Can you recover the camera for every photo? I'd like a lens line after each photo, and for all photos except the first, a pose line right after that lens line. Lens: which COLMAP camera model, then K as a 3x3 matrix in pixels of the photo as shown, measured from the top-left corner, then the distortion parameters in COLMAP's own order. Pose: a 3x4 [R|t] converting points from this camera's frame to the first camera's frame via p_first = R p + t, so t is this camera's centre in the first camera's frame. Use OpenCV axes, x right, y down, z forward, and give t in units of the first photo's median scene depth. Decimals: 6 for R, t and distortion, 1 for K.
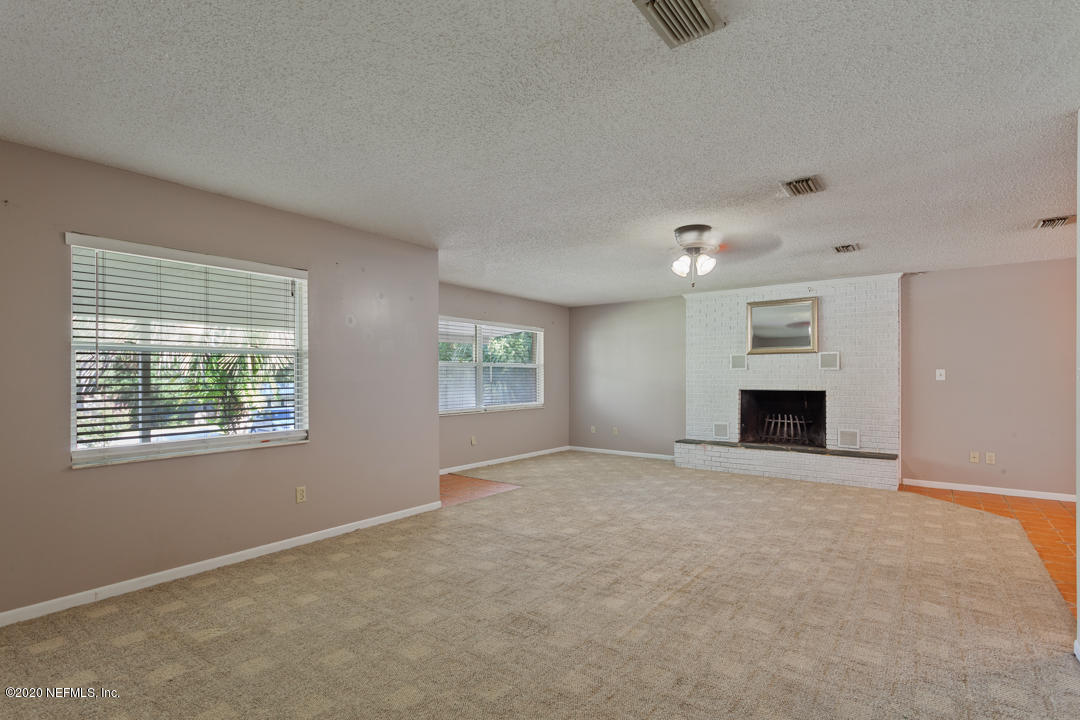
lens RADIAL K [[520.1, 0, 537.7], [0, 520.1, 371.6], [0, 0, 1]] dist [-0.002637, 0.000883]
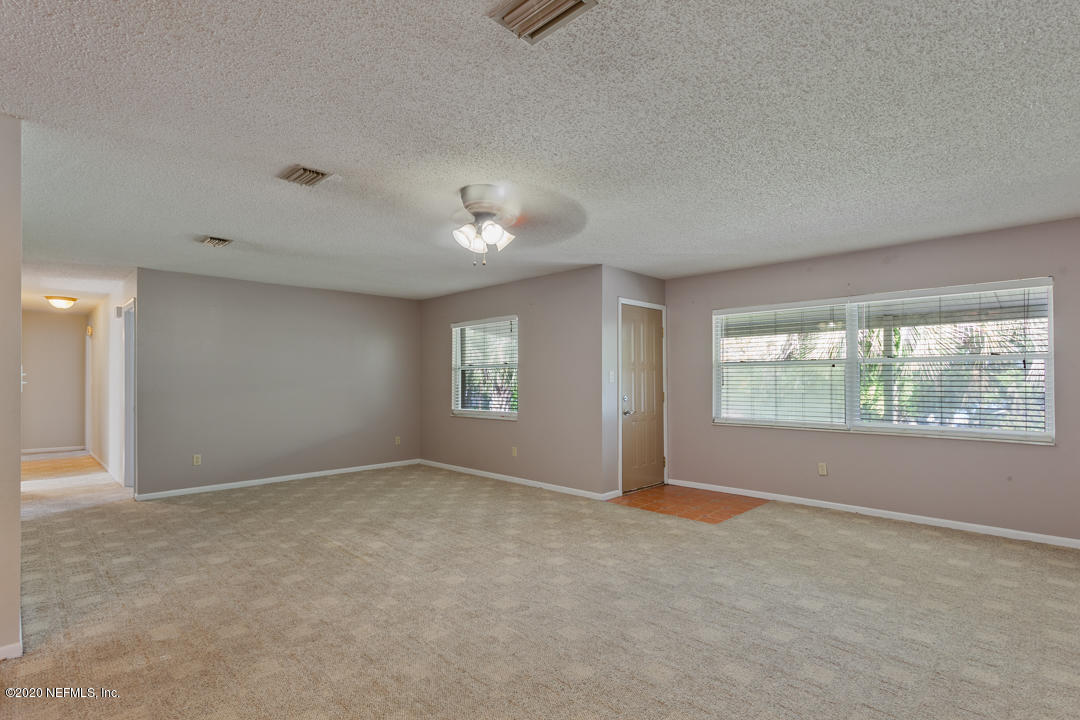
lens RADIAL K [[520.1, 0, 529.5], [0, 520.1, 363.9], [0, 0, 1]] dist [-0.002637, 0.000883]
pose [[-0.140957, -0.027467, -0.989635, 1.190068], [0.011621, 0.999500, -0.029396, 0.013098], [0.989947, -0.015644, -0.140568, 1.325183]]
